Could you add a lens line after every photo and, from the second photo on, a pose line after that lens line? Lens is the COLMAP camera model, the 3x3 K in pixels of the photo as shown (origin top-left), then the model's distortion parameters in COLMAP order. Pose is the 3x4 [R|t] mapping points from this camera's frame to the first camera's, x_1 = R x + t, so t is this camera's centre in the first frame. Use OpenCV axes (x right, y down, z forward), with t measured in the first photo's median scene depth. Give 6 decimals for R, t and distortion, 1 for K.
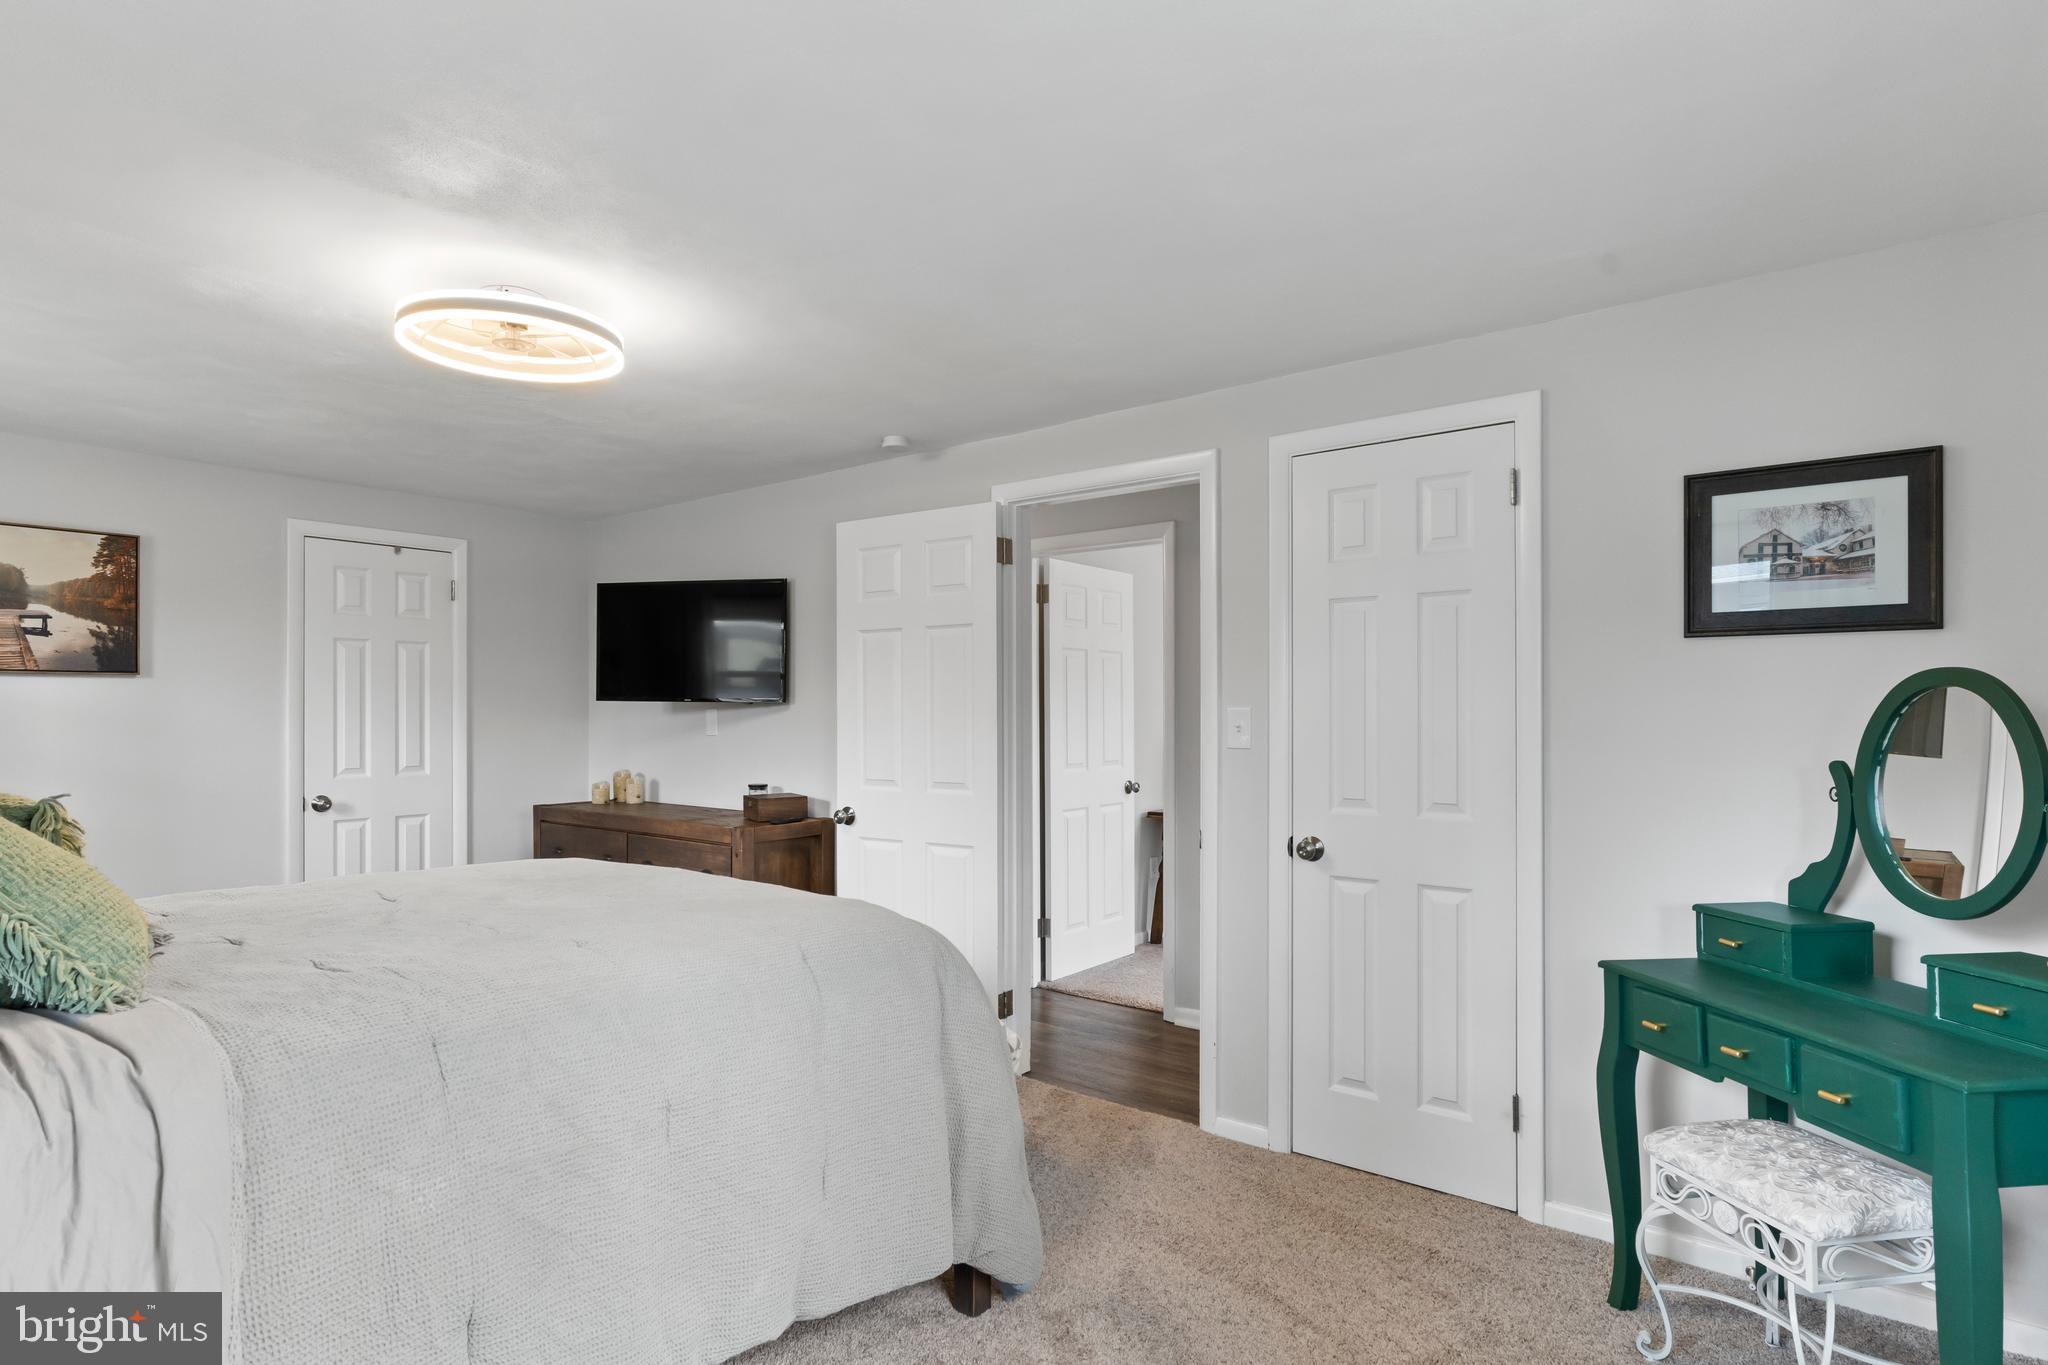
lens RADIAL K [[1073.5, 0, 1025.6], [0, 1073.5, 718.2], [0, 0, 1]] dist [-0.001320, 0.000315]
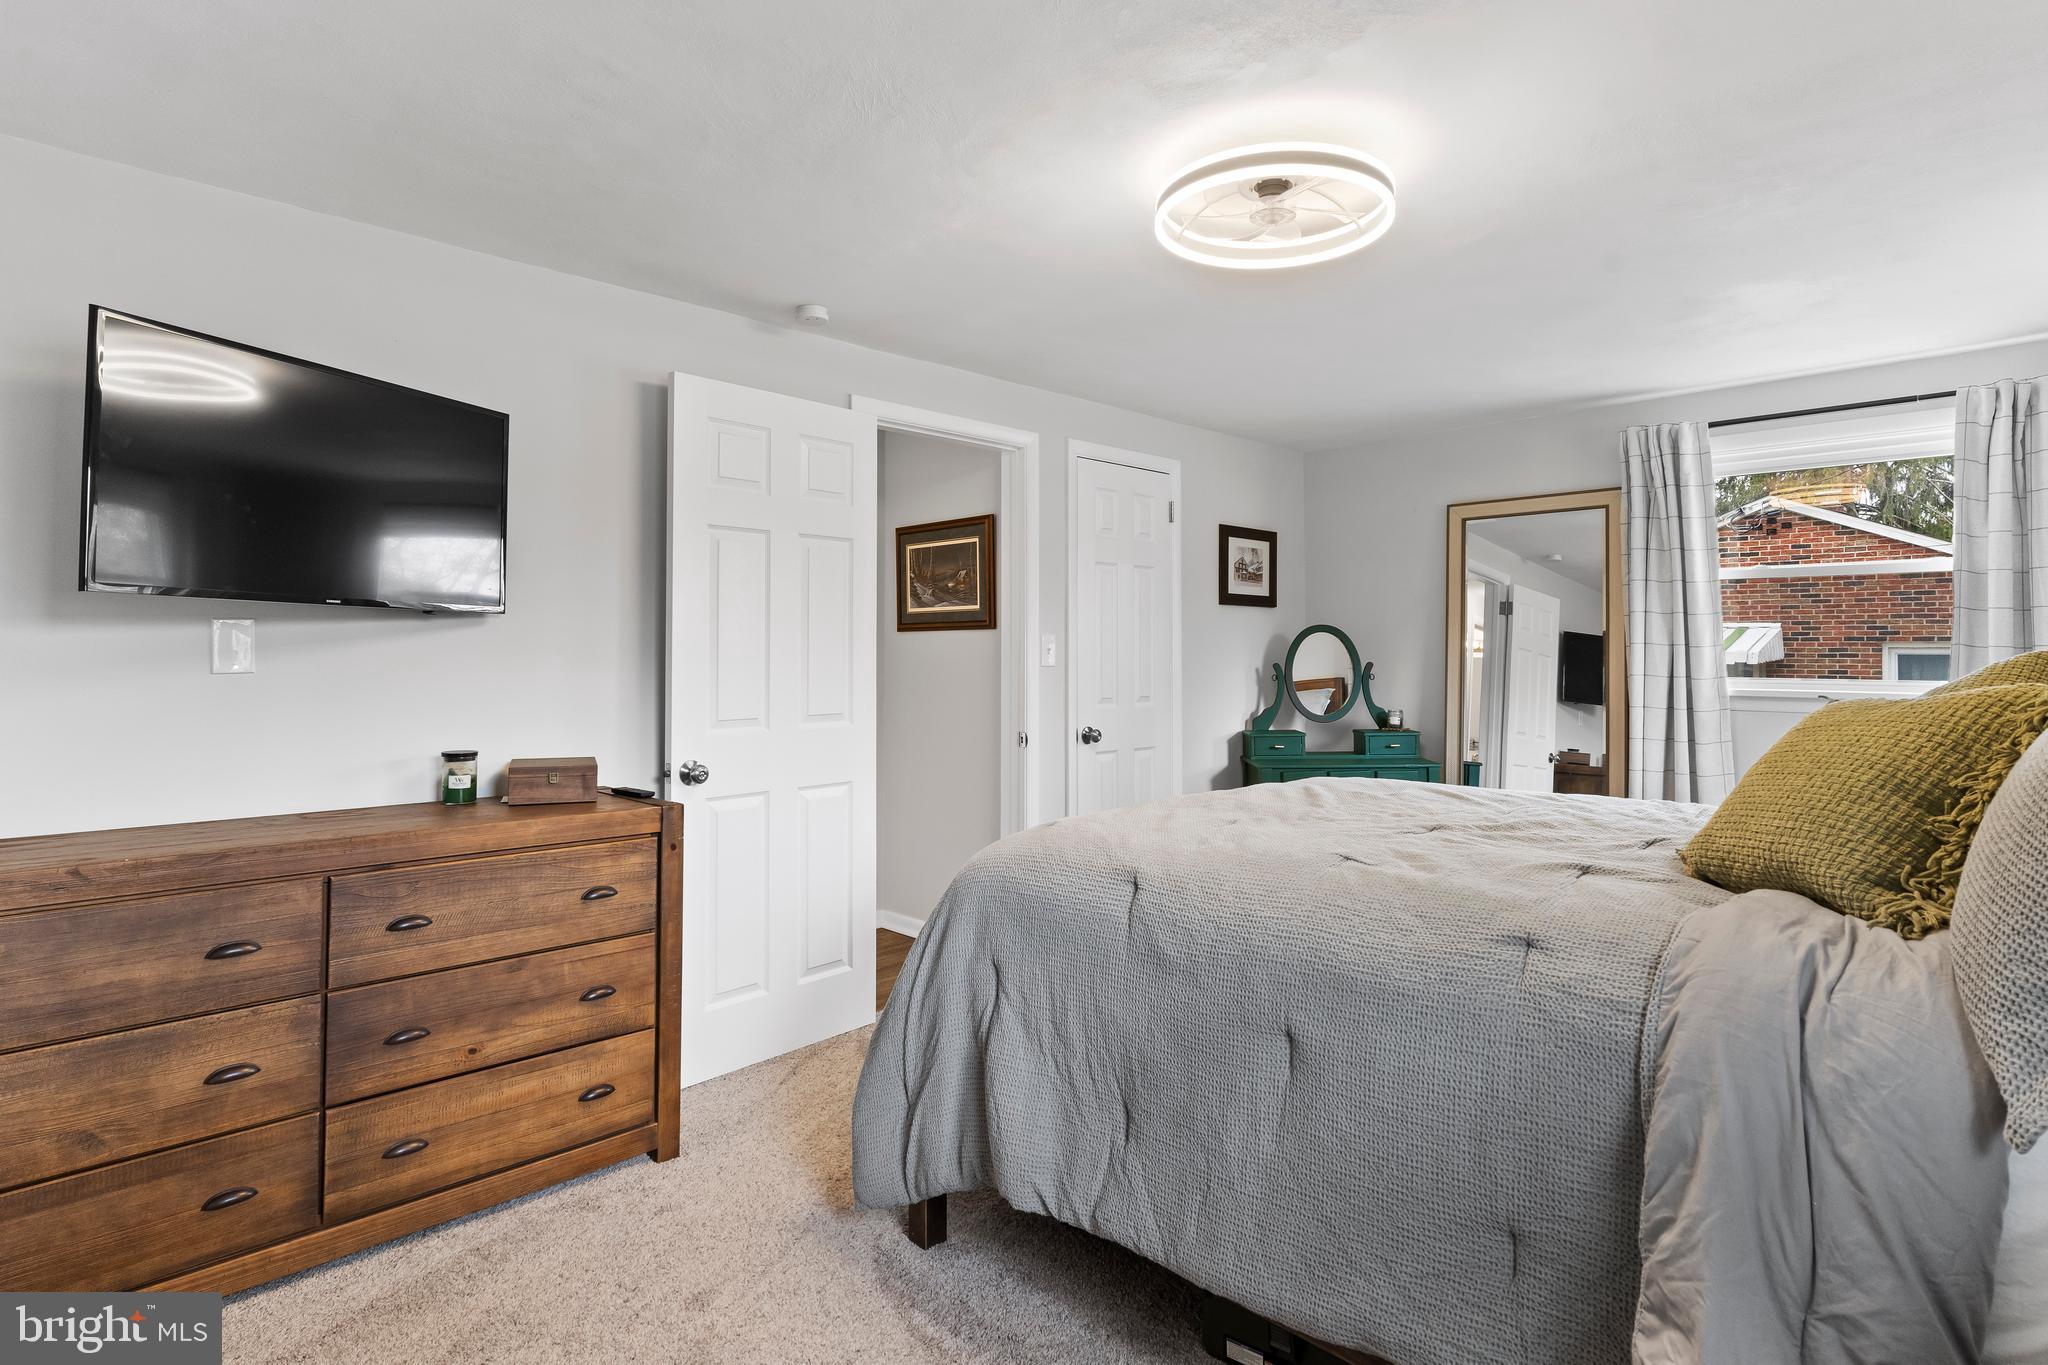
lens RADIAL K [[1054.9, 0, 1019.0], [0, 1054.9, 676.2], [0, 0, 1]] dist [-0.003728, 0.001782]
pose [[0.135858, -0.023465, 0.990450, -1.290091], [0.002148, 0.999724, 0.023390, 0.011088], [-0.990726, -0.001050, 0.135871, 1.017514]]
